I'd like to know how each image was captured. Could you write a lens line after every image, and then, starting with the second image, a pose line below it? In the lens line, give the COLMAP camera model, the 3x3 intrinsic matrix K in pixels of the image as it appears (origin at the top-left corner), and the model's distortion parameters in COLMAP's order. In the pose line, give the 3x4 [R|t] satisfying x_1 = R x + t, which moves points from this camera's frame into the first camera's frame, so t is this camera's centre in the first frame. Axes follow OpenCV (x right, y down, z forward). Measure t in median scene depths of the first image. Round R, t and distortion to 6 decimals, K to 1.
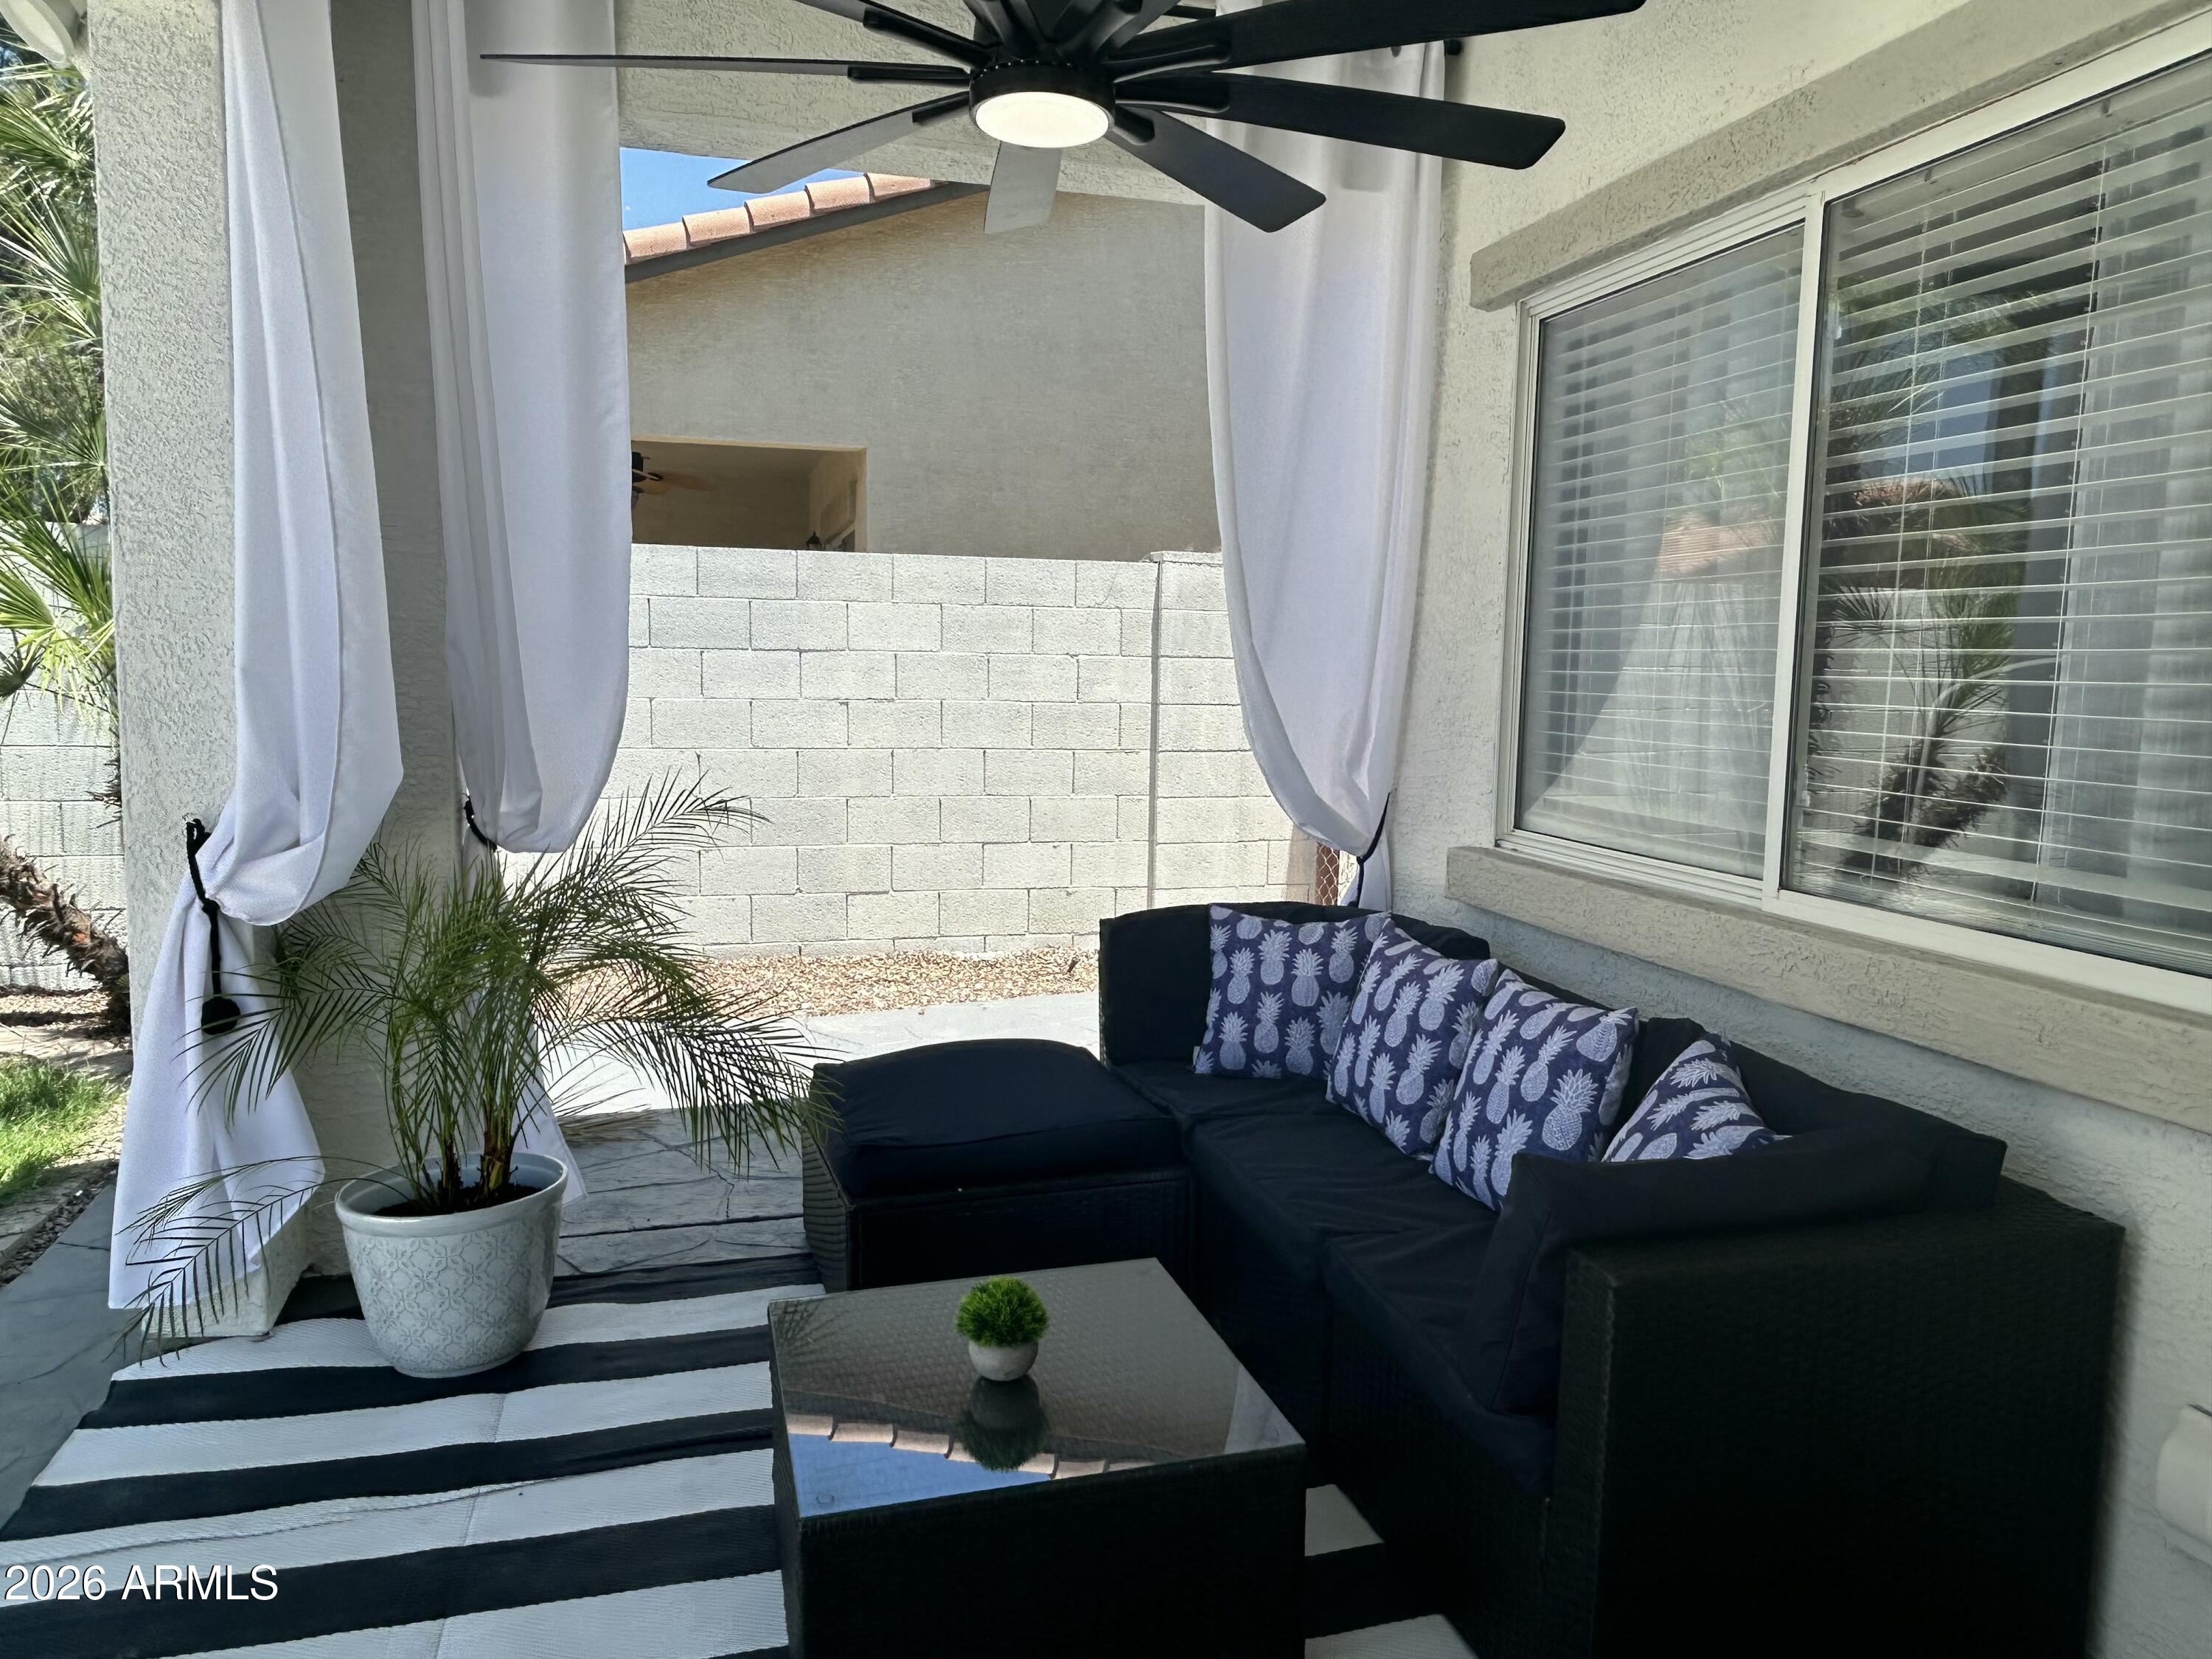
lens RADIAL K [[1506.8, 0, 1110.4], [0, 1506.8, 844.0], [0, 0, 1]] dist [-0.020282, 0.001159]
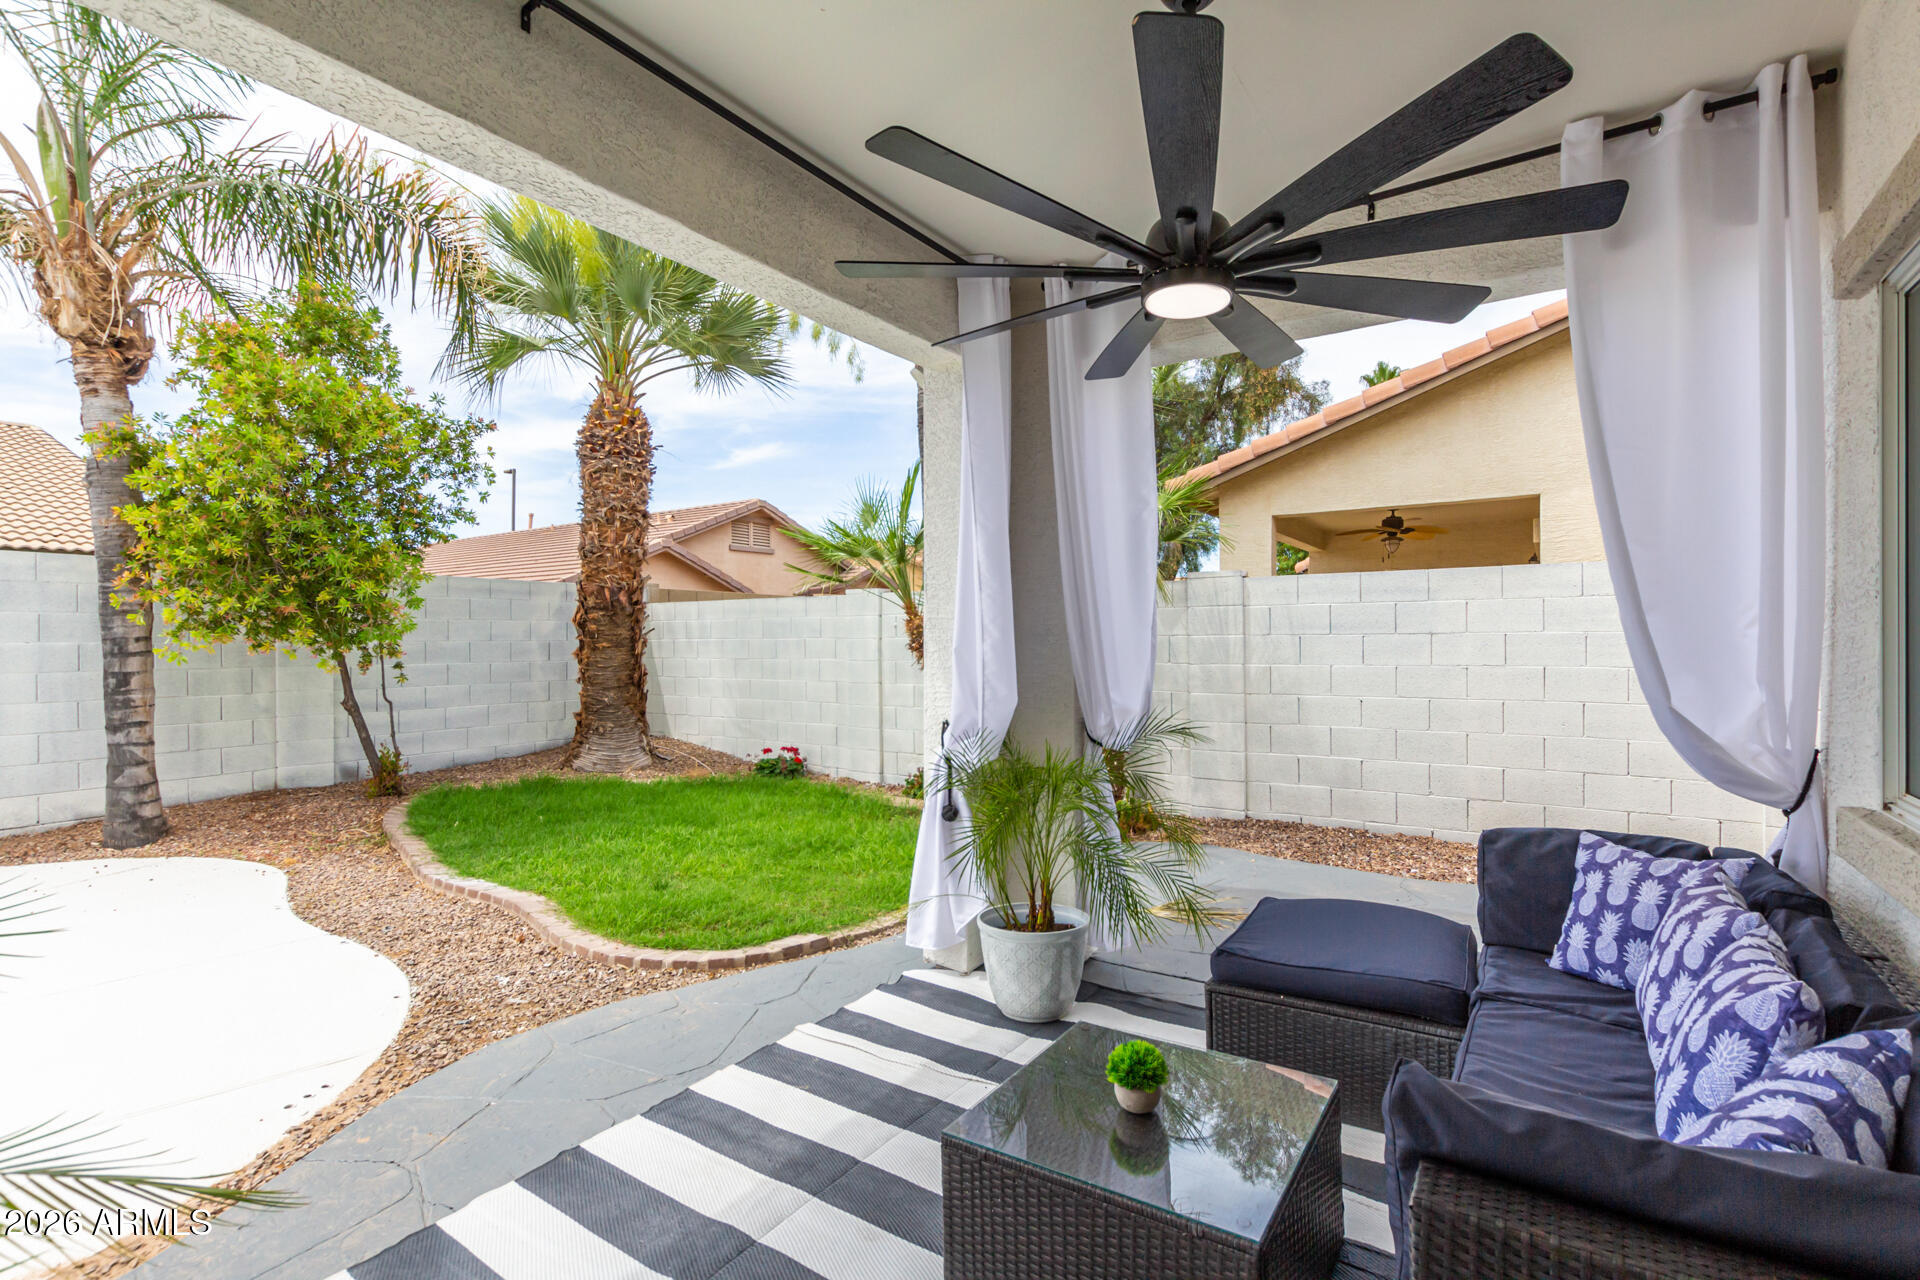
lens RADIAL K [[875.7, 0, 966.4], [0, 875.7, 639.3], [0, 0, 1]] dist [0.000408, -0.002618]
pose [[0.644181, -0.024952, -0.764466, 0.311616], [-0.071906, 0.993066, -0.093005, -0.012954], [0.761486, 0.114882, 0.637919, 0.152958]]
